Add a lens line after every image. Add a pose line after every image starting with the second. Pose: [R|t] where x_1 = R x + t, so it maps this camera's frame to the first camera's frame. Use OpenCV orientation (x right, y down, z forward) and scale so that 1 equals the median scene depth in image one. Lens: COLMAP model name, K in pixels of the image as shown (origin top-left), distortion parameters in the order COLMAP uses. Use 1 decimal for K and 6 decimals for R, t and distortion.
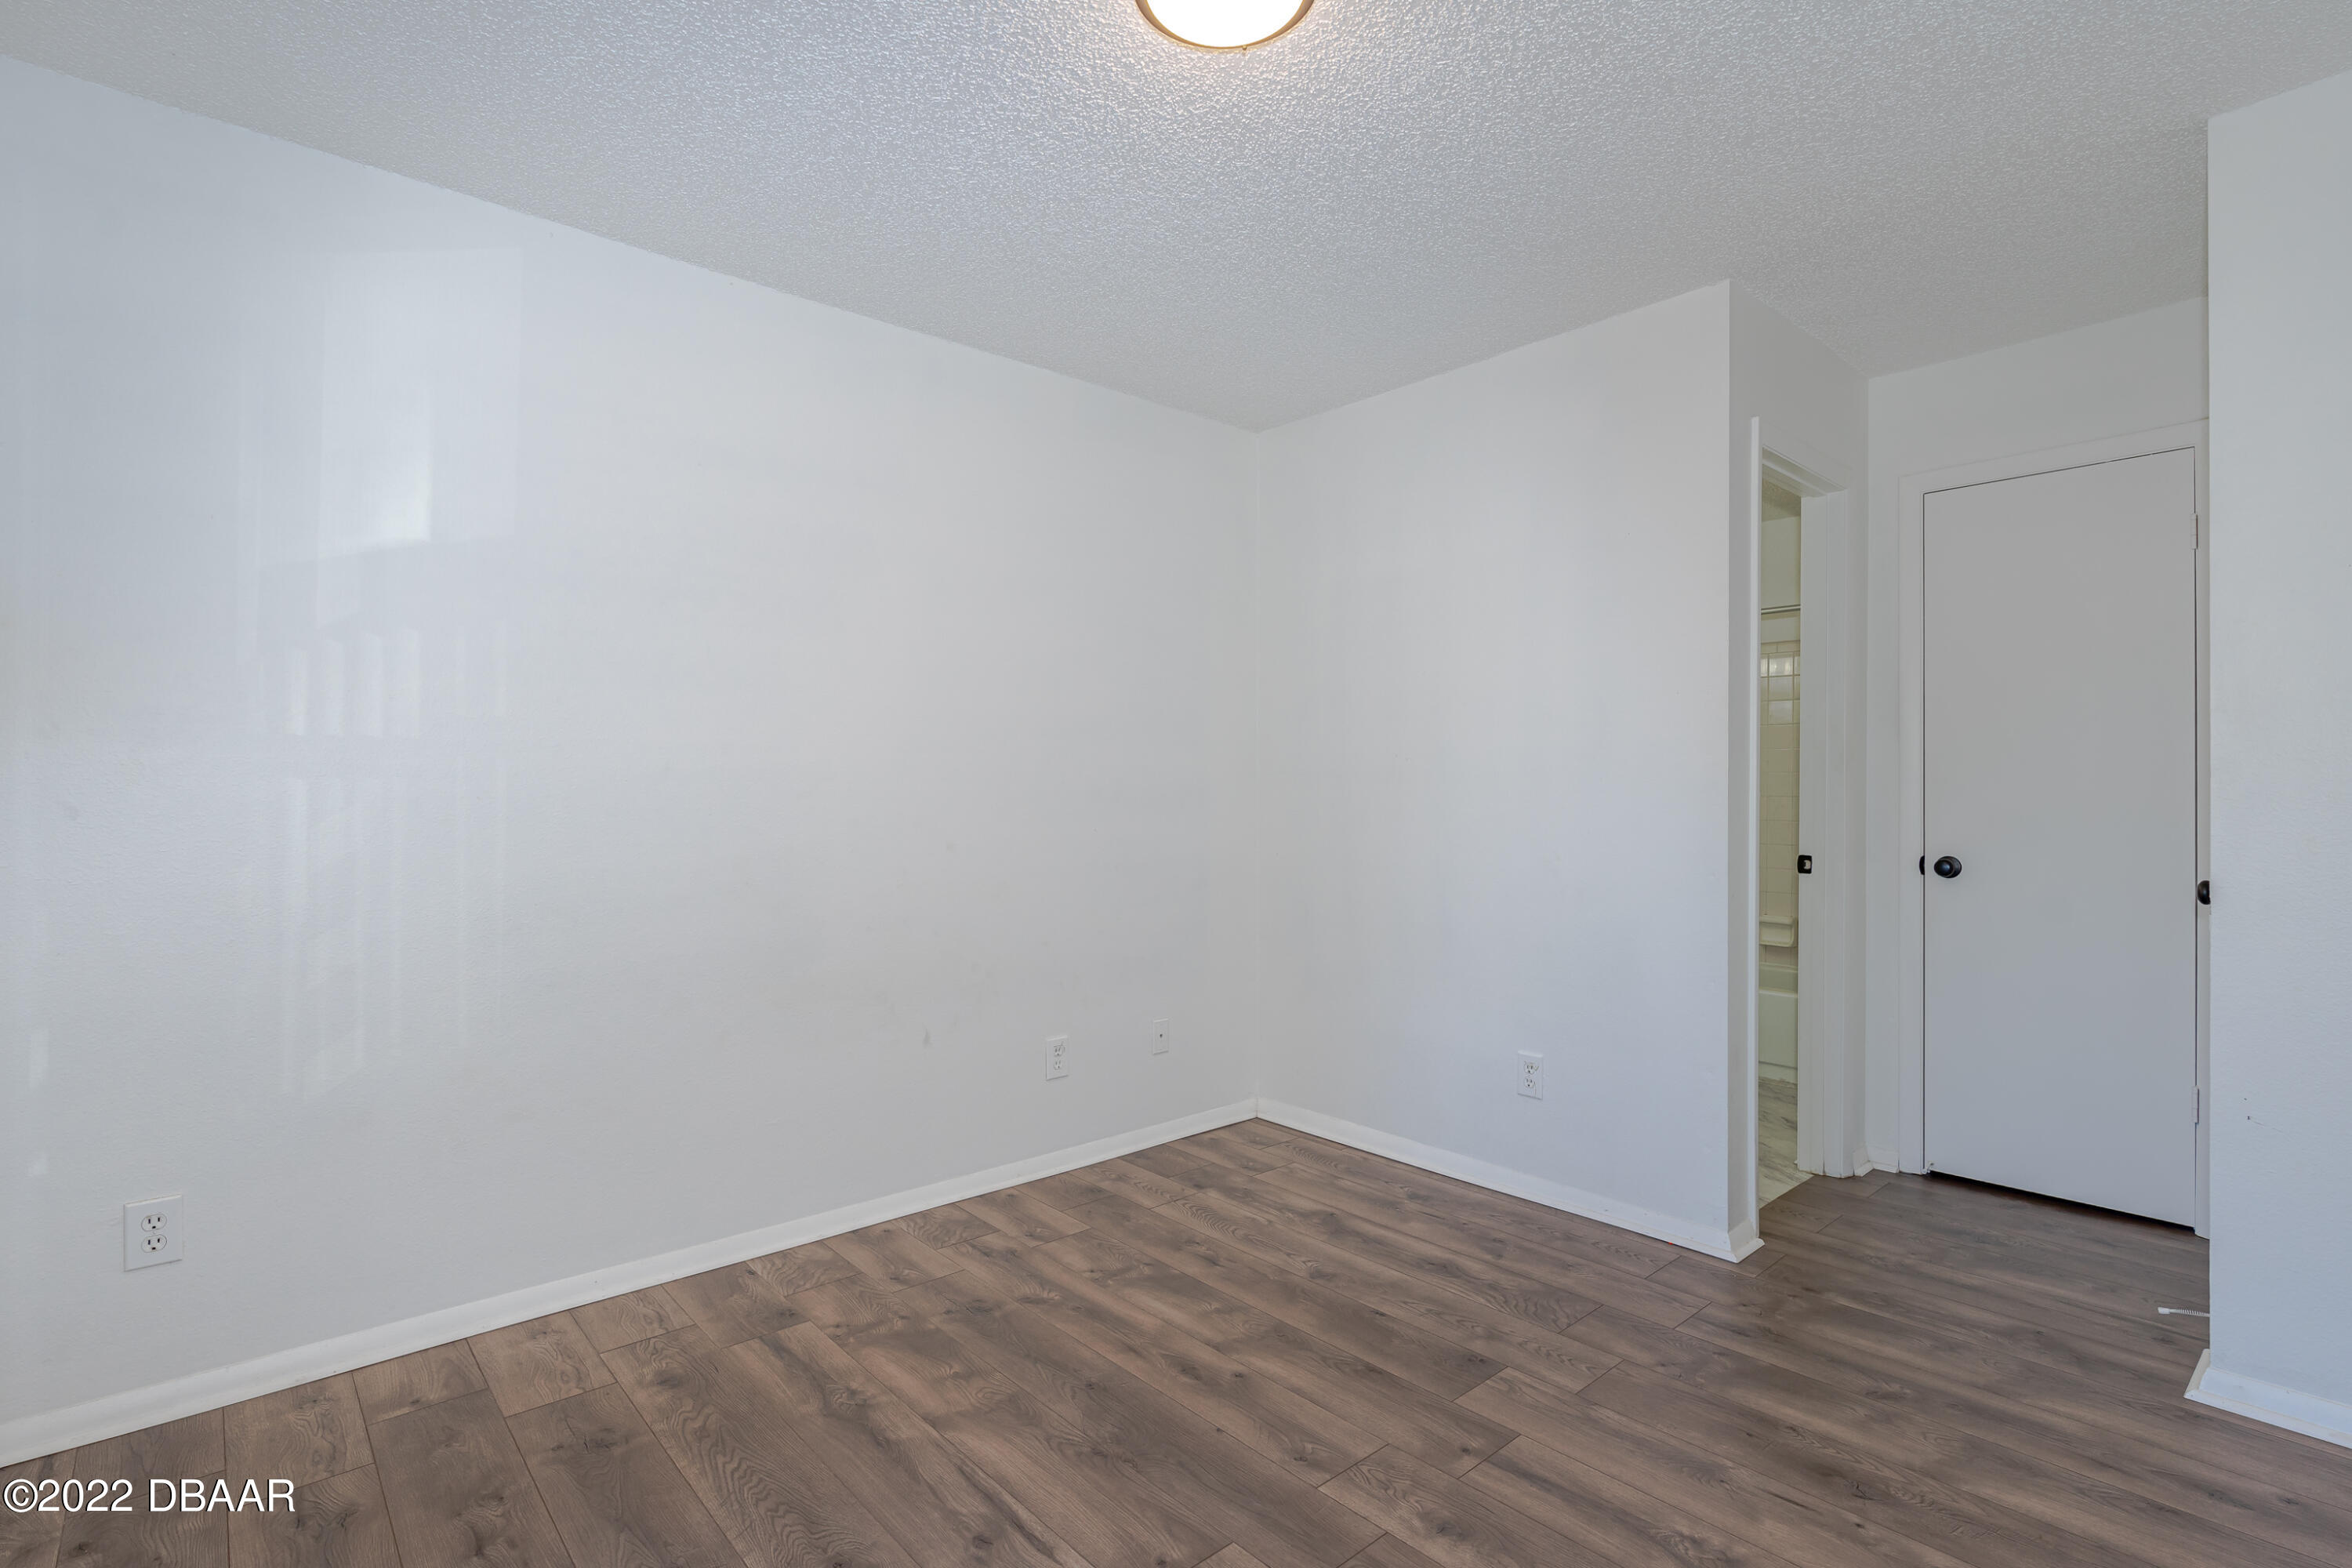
lens RADIAL K [[1119.2, 0, 1226.3], [0, 1119.2, 781.8], [0, 0, 1]] dist [-0.000517, 0.000941]
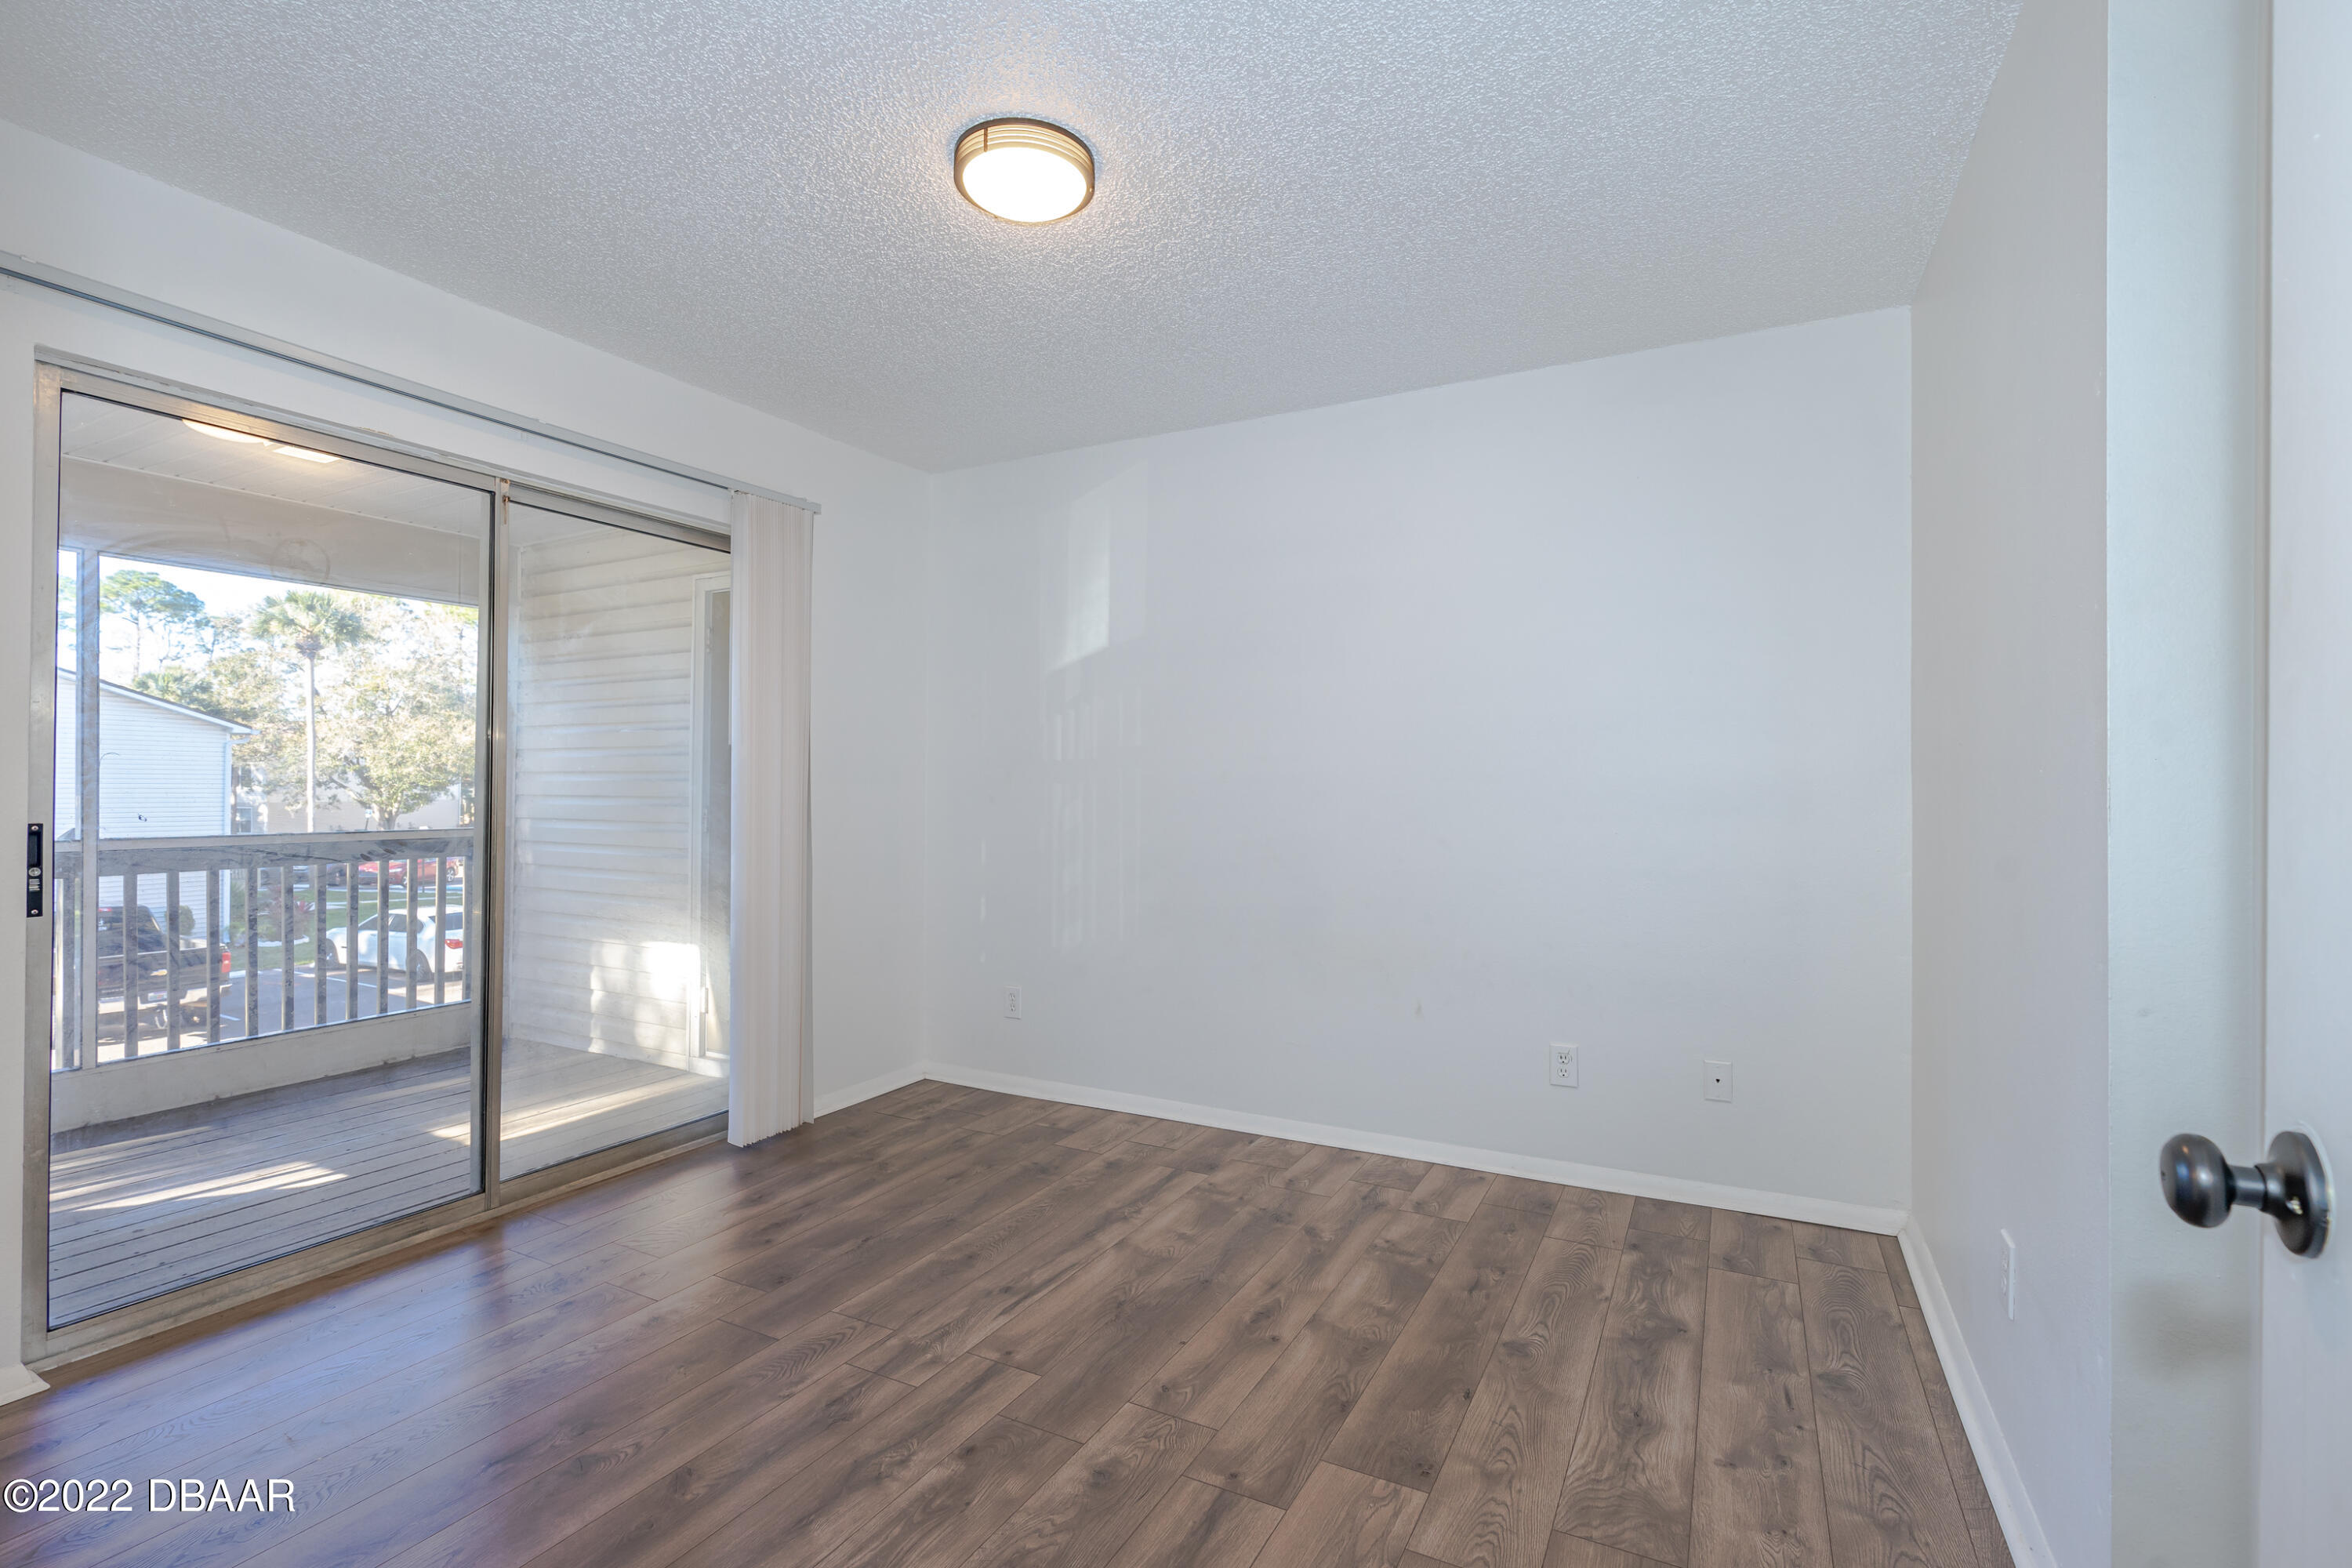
lens RADIAL K [[1075.7, 0, 1170.0], [0, 1075.7, 790.2], [0, 0, 1]] dist [-0.003551, 0.000613]
pose [[0.321711, -0.003529, -0.946831, 0.806276], [0.008825, 0.999961, -0.000729, 0.009050], [0.946797, -0.008121, 0.321729, 0.497442]]
